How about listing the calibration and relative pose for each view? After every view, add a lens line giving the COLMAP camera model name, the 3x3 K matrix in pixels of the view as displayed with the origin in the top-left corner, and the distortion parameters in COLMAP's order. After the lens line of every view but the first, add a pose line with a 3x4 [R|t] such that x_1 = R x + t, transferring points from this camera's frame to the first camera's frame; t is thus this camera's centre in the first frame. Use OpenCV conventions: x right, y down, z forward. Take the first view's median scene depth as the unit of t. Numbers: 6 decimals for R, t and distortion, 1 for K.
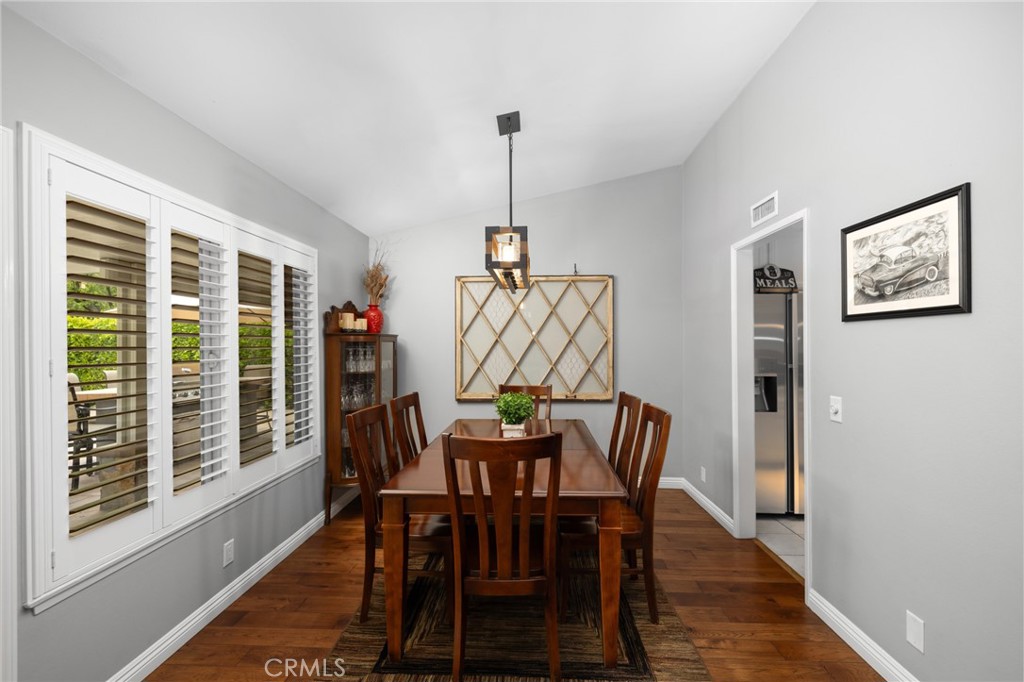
lens RADIAL K [[431.4, 0, 515.2], [0, 431.4, 342.9], [0, 0, 1]] dist [-0.002431, 0.001319]
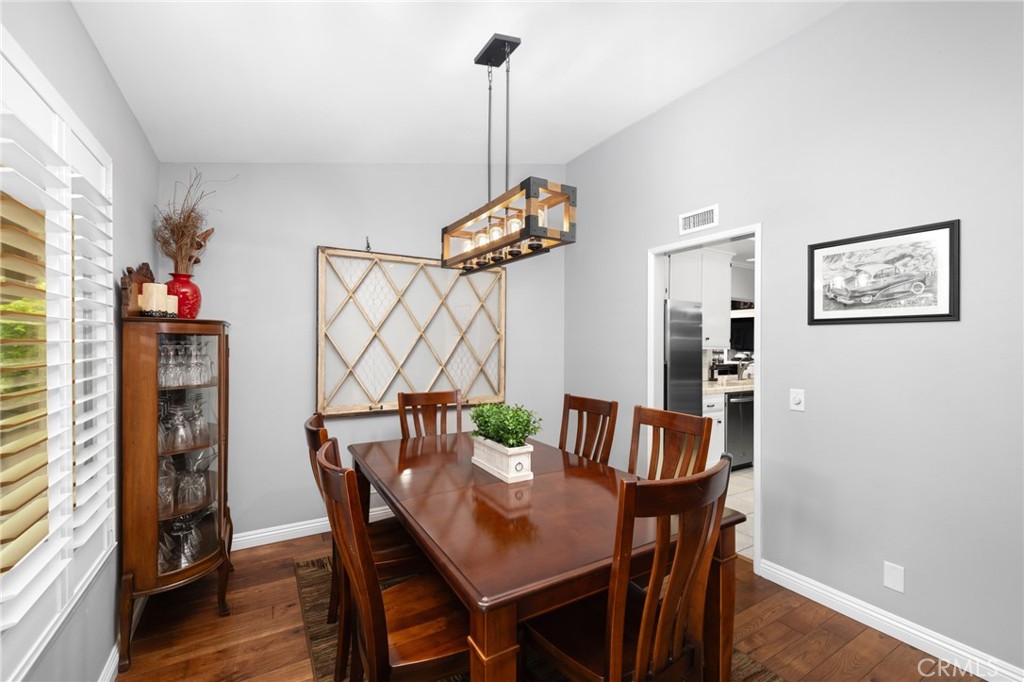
lens RADIAL K [[431.4, 0, 507.8], [0, 431.4, 342.4], [0, 0, 1]] dist [-0.002431, 0.001319]
pose [[0.836625, 0.009615, 0.547692, -0.567121], [-0.010869, 0.999940, -0.000952, 0.008861], [-0.547669, -0.005157, 0.836679, 0.480812]]
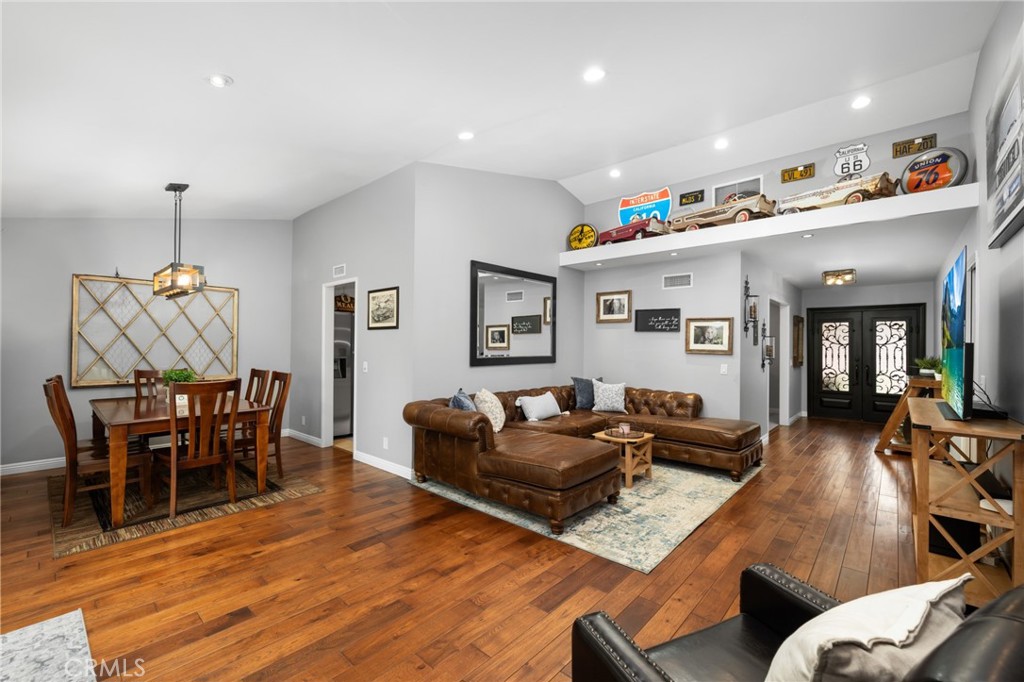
lens RADIAL K [[431.4, 0, 514.8], [0, 431.4, 340.7], [0, 0, 1]] dist [-0.002431, 0.001319]
pose [[0.632566, 0.016652, 0.774327, -0.577641], [-0.012761, 0.999857, -0.011077, 0.027138], [-0.774401, -0.002875, 0.632688, -1.153201]]
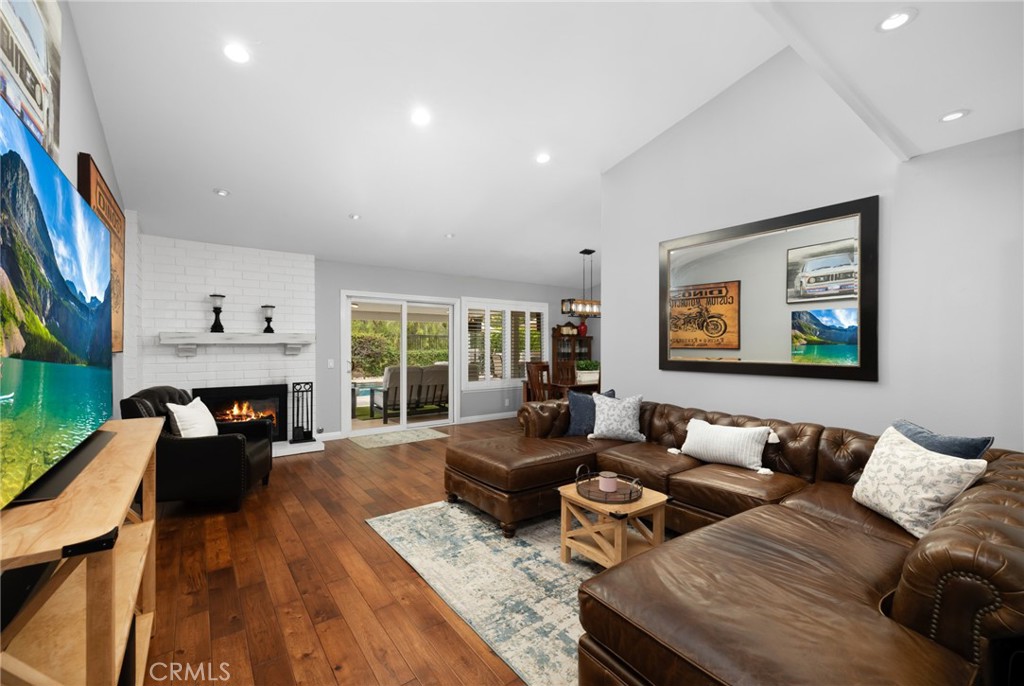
lens RADIAL K [[431.4, 0, 517.7], [0, 431.4, 342.4], [0, 0, 1]] dist [-0.002431, 0.001319]
pose [[0.634621, 0.005672, -0.772803, 2.320306], [-0.005020, 0.999982, 0.003217, 0.013132], [0.772808, 0.001838, 0.634638, -1.245910]]
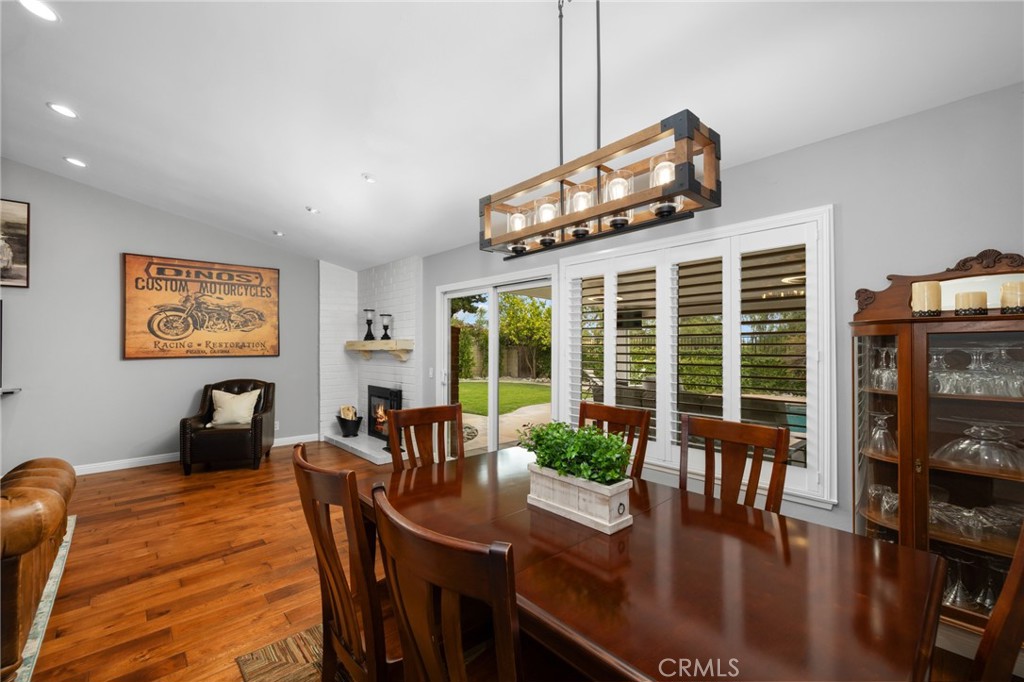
lens RADIAL K [[431.4, 0, 505.7], [0, 431.4, 342.2], [0, 0, 1]] dist [-0.002431, 0.001319]
pose [[-0.720964, 0.003548, -0.692963, 0.629712], [0.008877, 0.999952, -0.004116, 0.003025], [0.692915, -0.009119, -0.720961, 1.875572]]
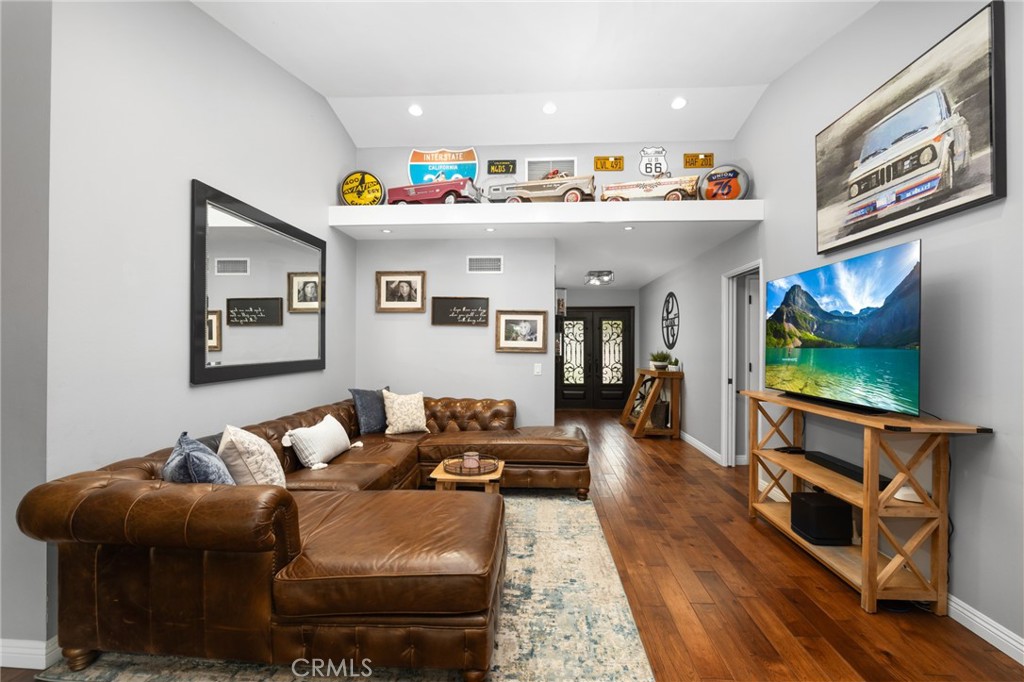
lens RADIAL K [[450.7, 0, 517.9], [0, 450.7, 342.8], [0, 0, 1]] dist [-0.013096, 0.003039]
pose [[0.010972, 0.005904, 0.999922, -0.144763], [-0.005112, 0.999970, -0.005848, 0.028098], [-0.999927, -0.005048, 0.011002, -0.382328]]
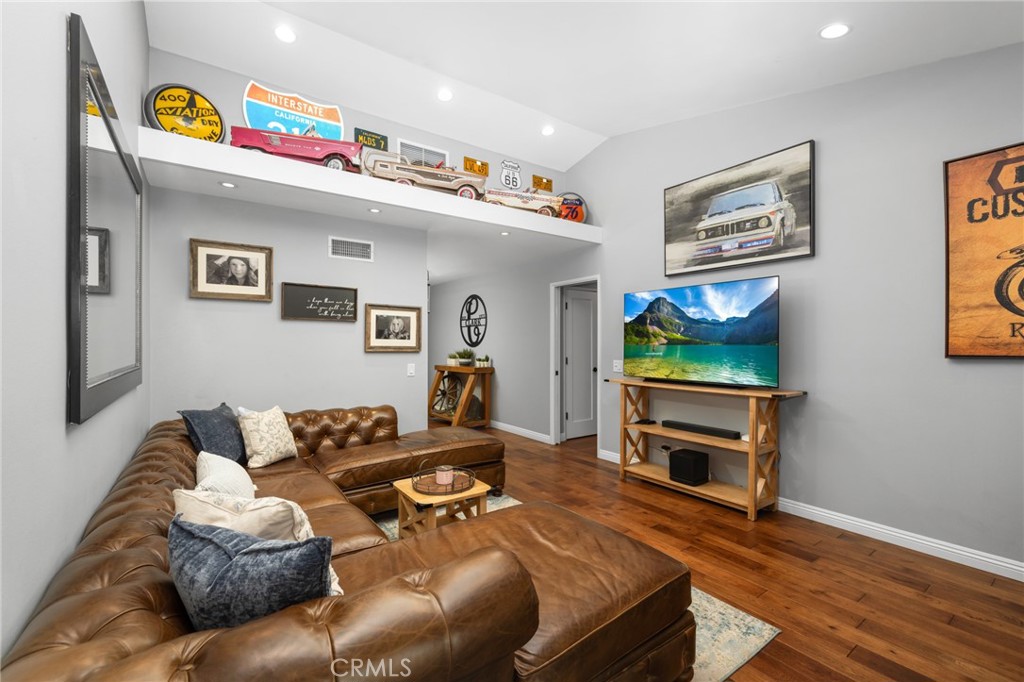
lens RADIAL K [[431.4, 0, 518.6], [0, 431.4, 342.5], [0, 0, 1]] dist [-0.002431, 0.001319]
pose [[-0.617943, 0.003535, 0.786215, 0.262512], [0.000861, 0.999992, -0.003819, 0.028169], [-0.786222, -0.001683, -0.617941, 0.459571]]
